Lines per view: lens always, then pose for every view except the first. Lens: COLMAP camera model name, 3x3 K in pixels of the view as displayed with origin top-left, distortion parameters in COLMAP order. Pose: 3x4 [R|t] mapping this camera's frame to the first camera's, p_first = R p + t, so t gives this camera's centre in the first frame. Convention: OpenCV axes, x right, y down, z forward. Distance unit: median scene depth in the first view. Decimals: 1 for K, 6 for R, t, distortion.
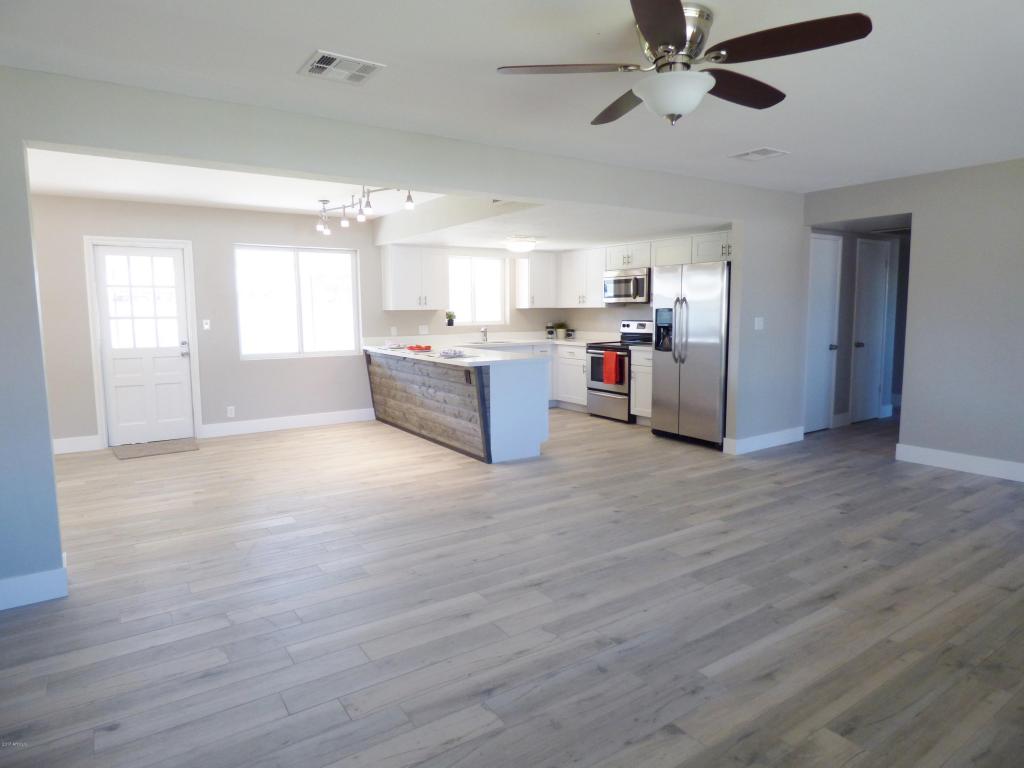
lens RADIAL K [[623.1, 0, 518.3], [0, 623.1, 385.1], [0, 0, 1]] dist [-0.008870, 0.004049]
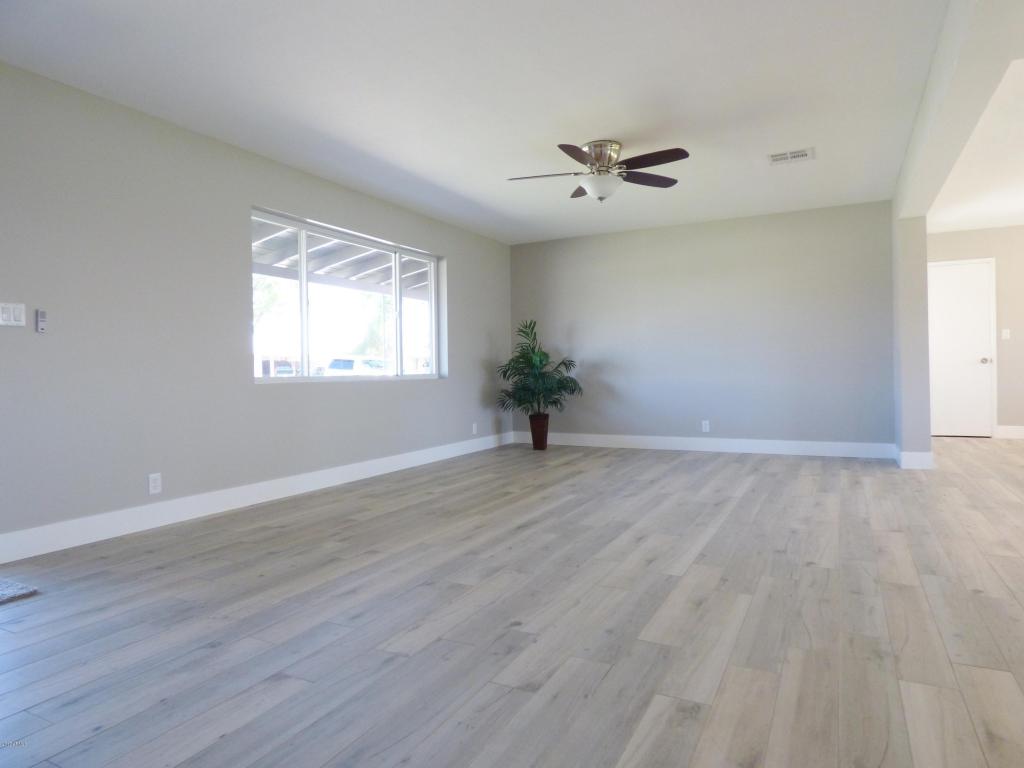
lens RADIAL K [[623.1, 0, 512.8], [0, 623.1, 387.5], [0, 0, 1]] dist [-0.008870, 0.004049]
pose [[-0.880653, 0.035840, -0.472405, 0.490446], [-0.033097, 0.990044, 0.136810, -0.044711], [0.472605, 0.136117, -0.870699, 0.913823]]
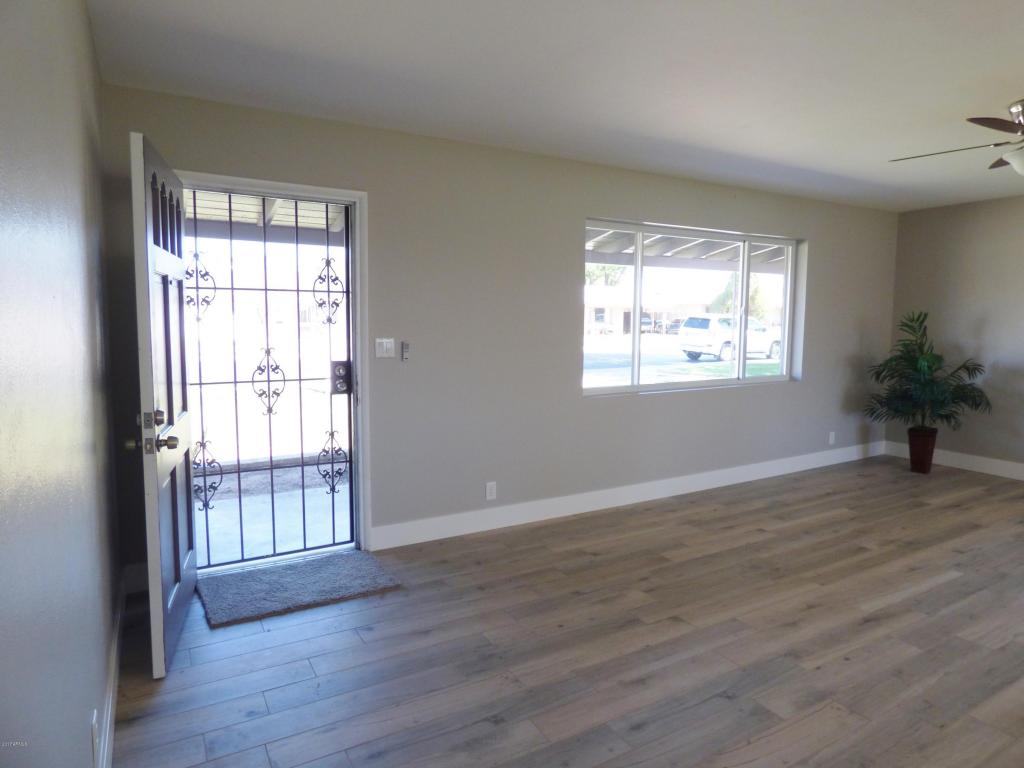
lens RADIAL K [[623.1, 0, 516.0], [0, 623.1, 381.5], [0, 0, 1]] dist [-0.008870, 0.004049]
pose [[-0.997908, -0.000342, 0.064651, 0.448250], [0.013667, 0.976271, 0.216119, -0.110829], [-0.063191, 0.216550, -0.974224, 0.860908]]
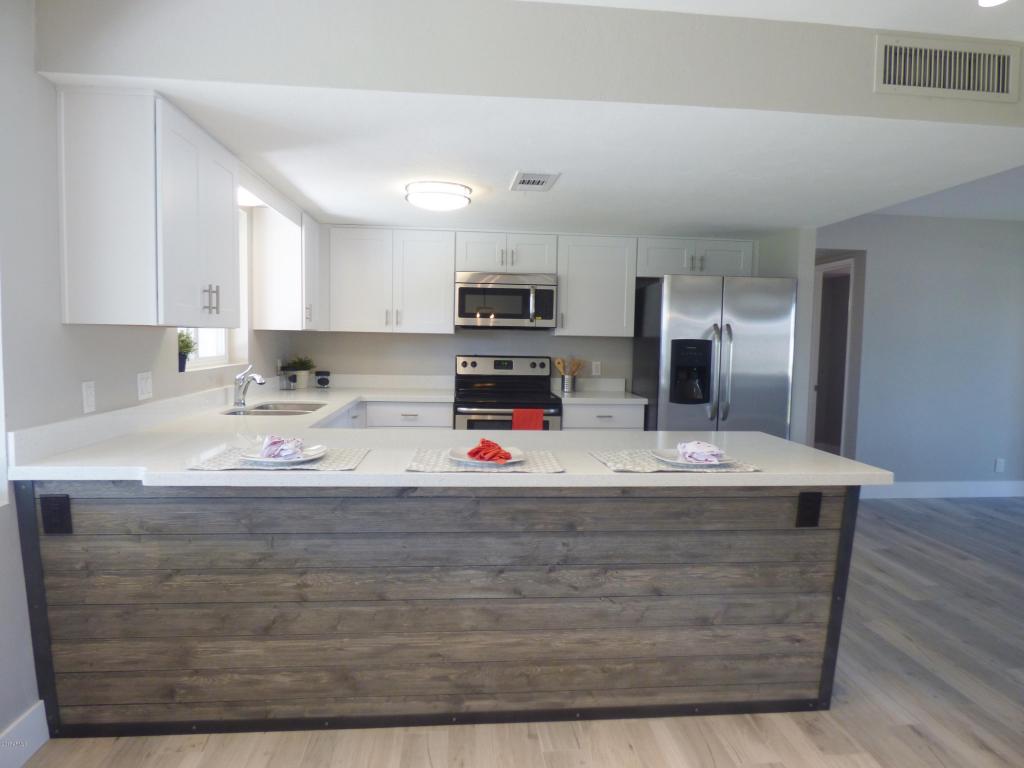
lens RADIAL K [[623.1, 0, 514.0], [0, 623.1, 386.5], [0, 0, 1]] dist [-0.008870, 0.004049]
pose [[0.482946, -0.049862, 0.874229, -0.421806], [0.087851, 0.996099, 0.008282, -0.091745], [-0.871232, 0.072803, 0.485443, 0.818964]]
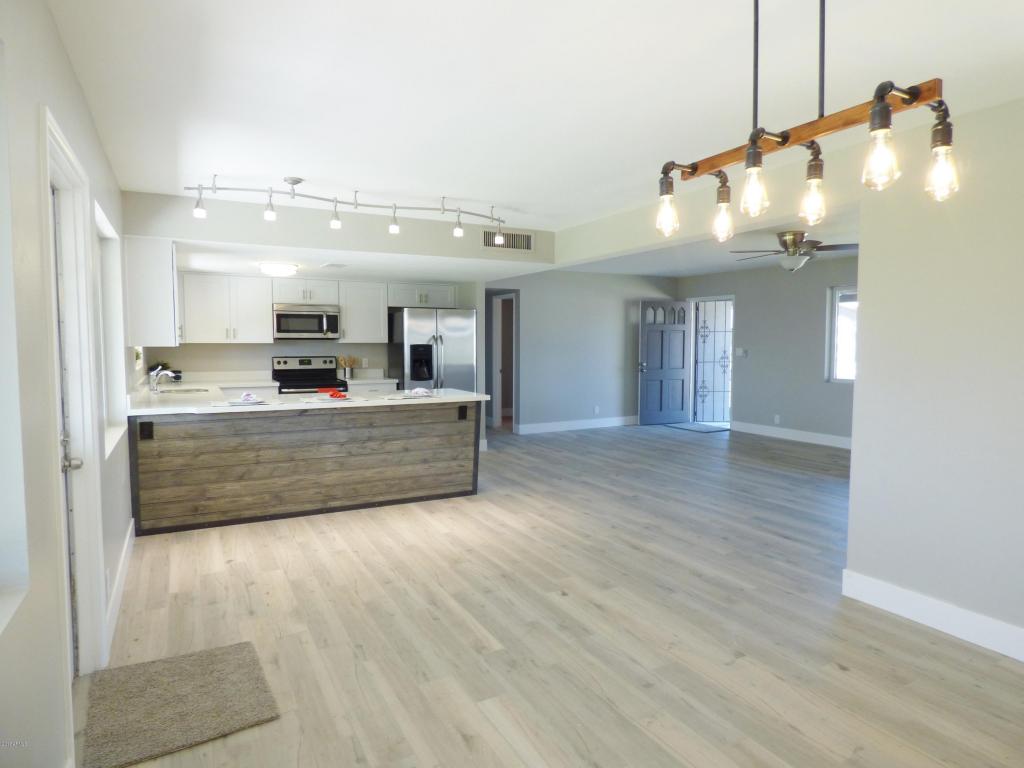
lens RADIAL K [[623.1, 0, 508.6], [0, 623.1, 388.5], [0, 0, 1]] dist [-0.008870, 0.004049]
pose [[0.112087, -0.071170, 0.991147, -0.888633], [0.122078, 0.990863, 0.057344, -0.084336], [-0.986171, 0.114570, 0.119751, 0.682427]]
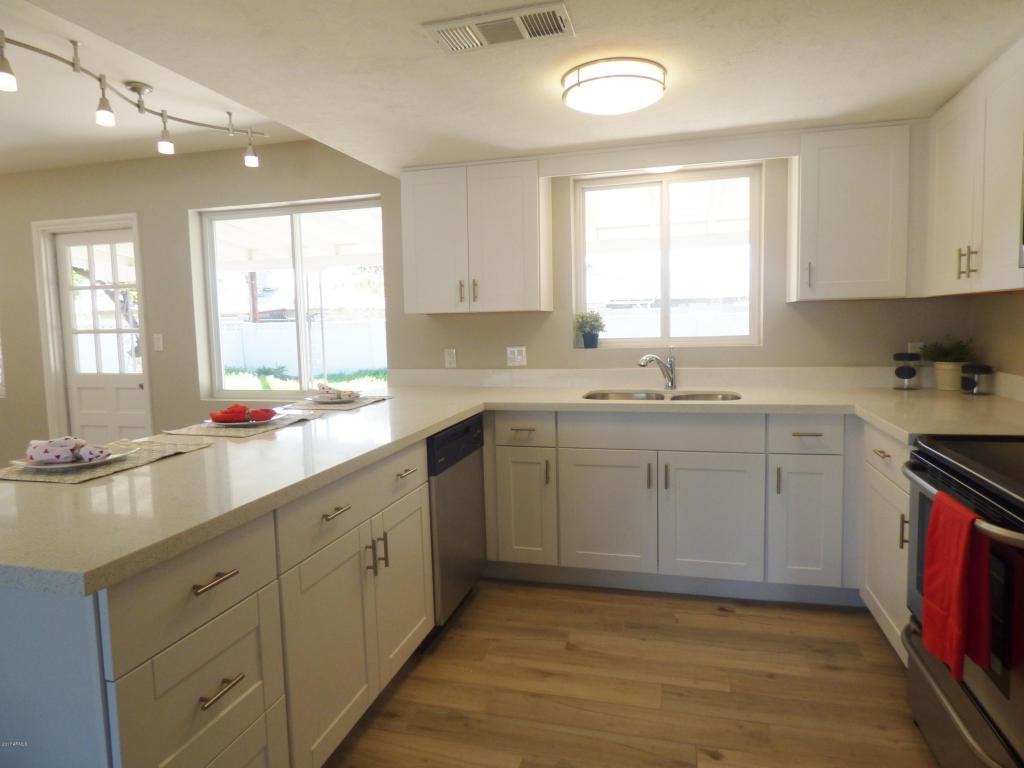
lens RADIAL K [[623.1, 0, 516.2], [0, 623.1, 375.9], [0, 0, 1]] dist [-0.008870, 0.004049]
pose [[0.656700, 0.054977, -0.752145, 0.226699], [-0.075517, 0.997120, 0.006949, -0.095165], [0.750361, 0.052237, 0.658961, 0.860777]]
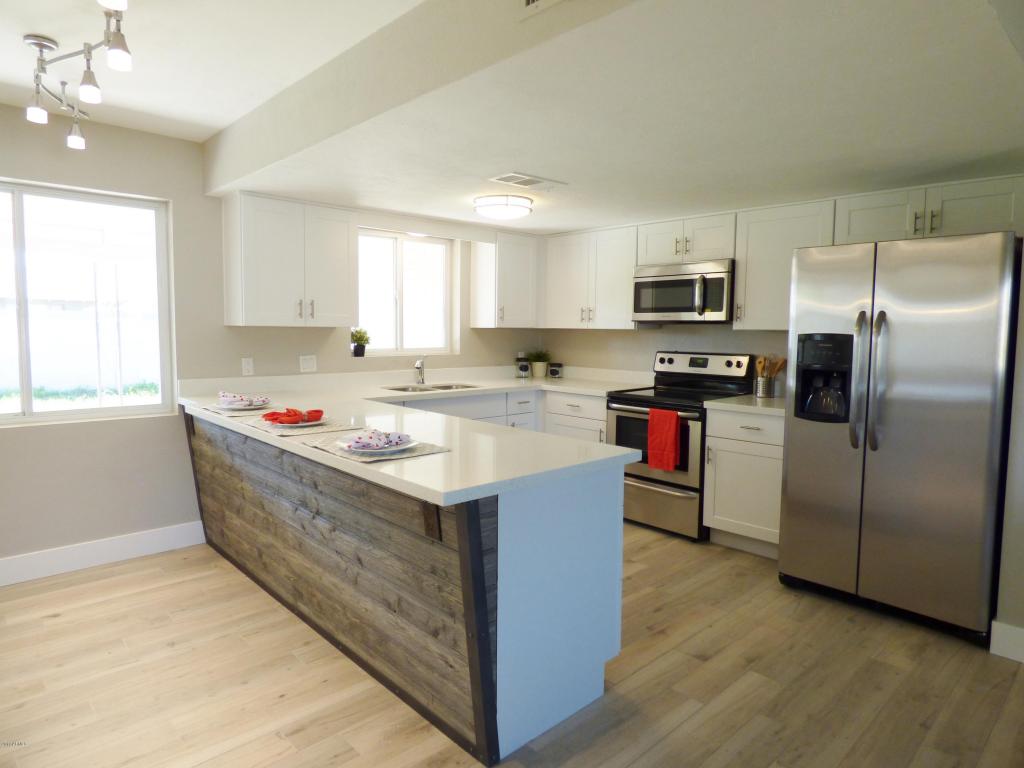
lens RADIAL K [[623.1, 0, 513.3], [0, 623.1, 383.5], [0, 0, 1]] dist [-0.008870, 0.004049]
pose [[0.986913, 0.005644, 0.161152, -0.078641], [0.000041, 0.999378, -0.035256, -0.065364], [-0.161251, 0.034801, 0.986300, 0.547534]]
